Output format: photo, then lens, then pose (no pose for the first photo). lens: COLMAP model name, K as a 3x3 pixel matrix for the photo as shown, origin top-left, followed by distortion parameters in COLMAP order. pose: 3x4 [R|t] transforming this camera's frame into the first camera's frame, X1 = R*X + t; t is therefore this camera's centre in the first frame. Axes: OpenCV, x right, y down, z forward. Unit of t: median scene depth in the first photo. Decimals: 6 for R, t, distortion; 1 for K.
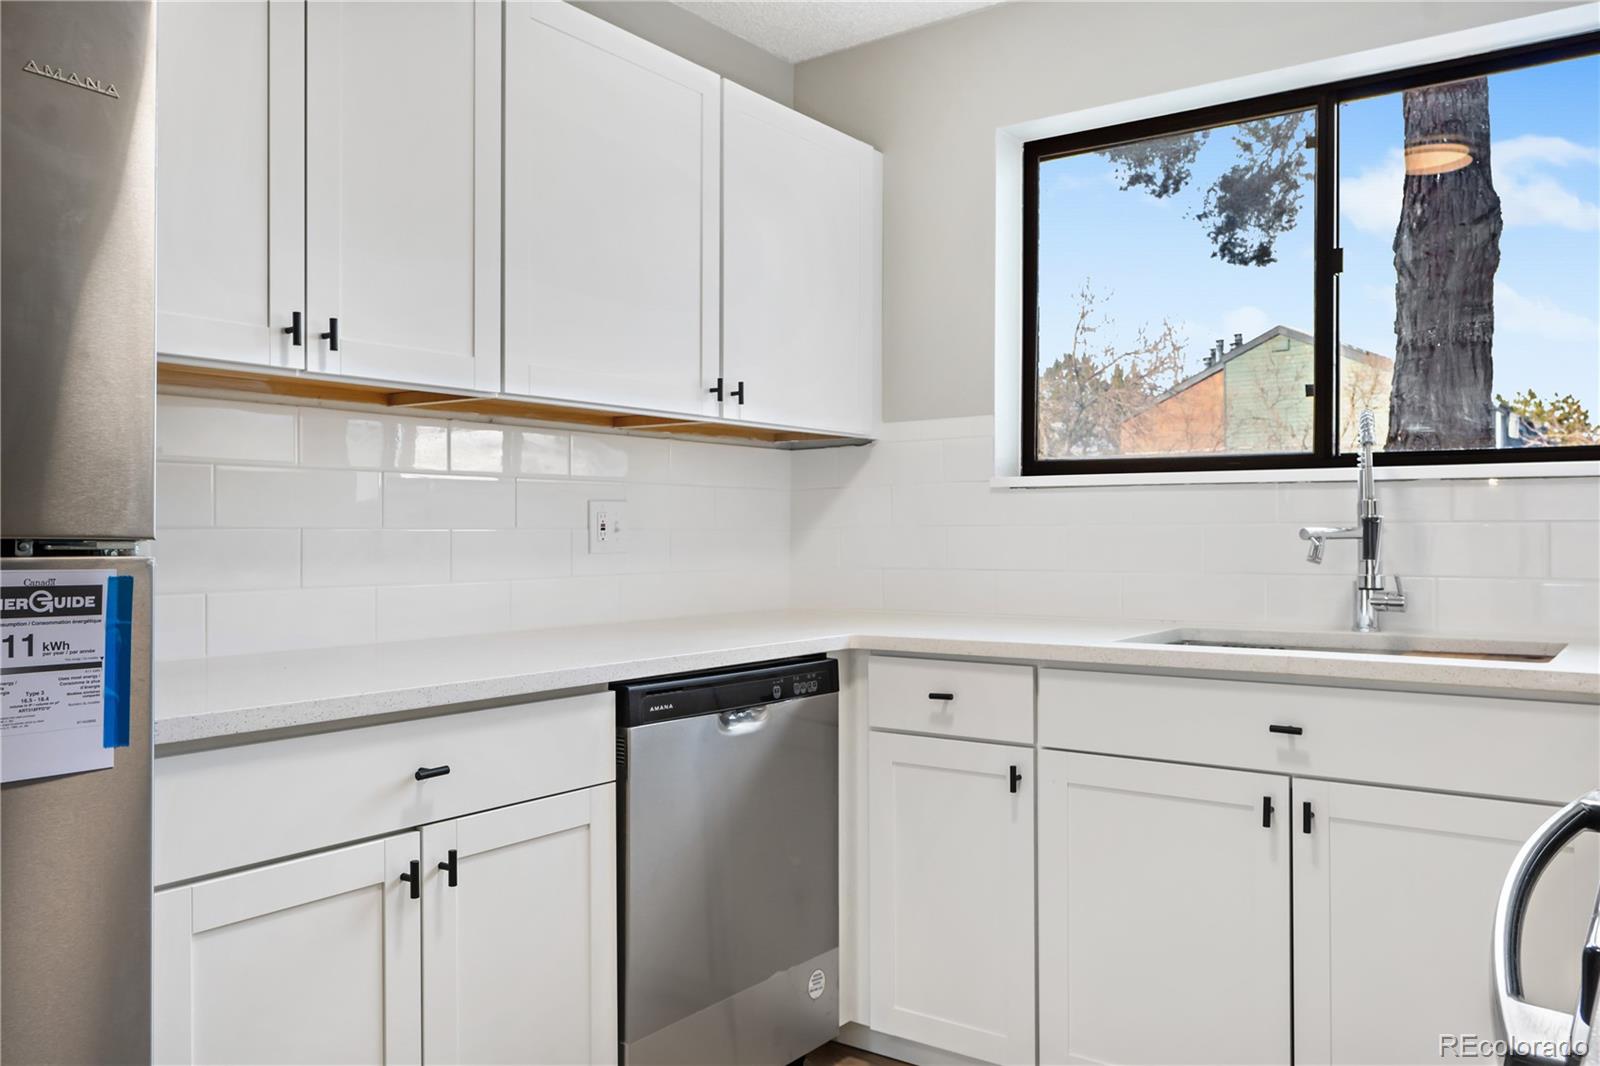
lens RADIAL K [[1204.7, 0, 800.0], [0, 1204.7, 533.0], [0, 0, 1]] dist [0.000203, 0.003053]
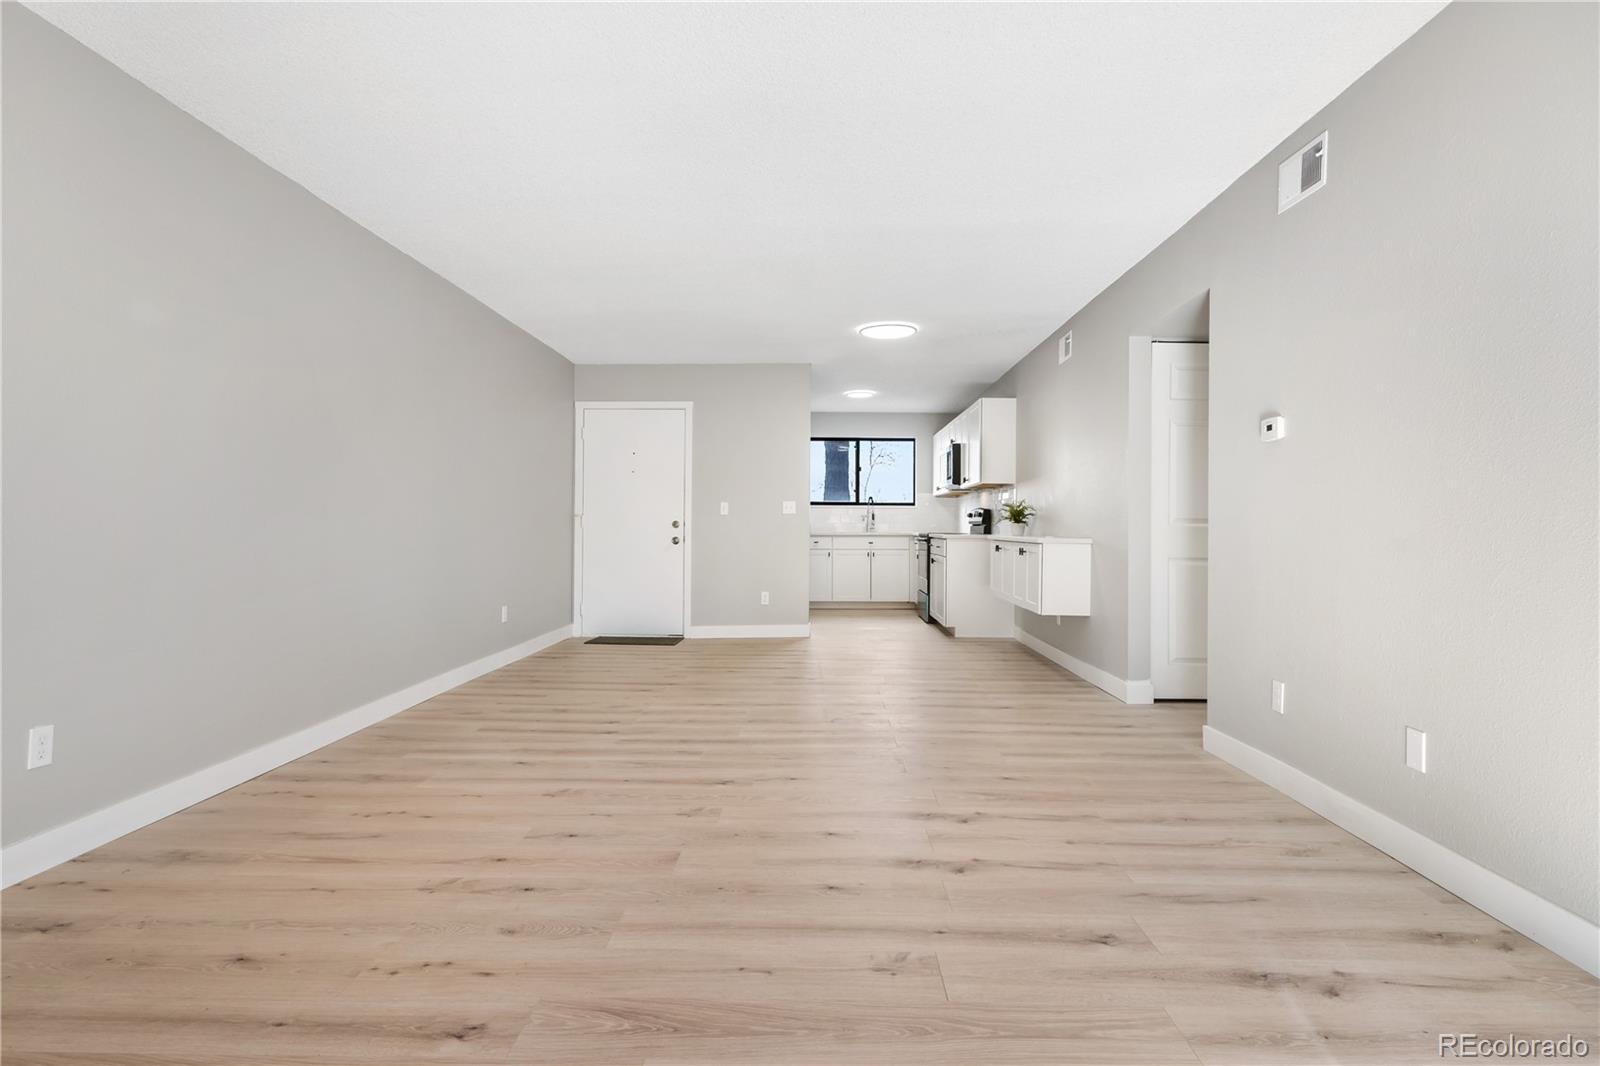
lens RADIAL K [[811.8, 0, 792.6], [0, 811.8, 531.5], [0, 0, 1]] dist [-0.000165, 0.009662]
pose [[0.831503, -0.000505, 0.555520, -2.174555], [-0.004707, 0.999957, 0.007954, 0.047428], [-0.555500, -0.009229, 0.831465, -2.251185]]
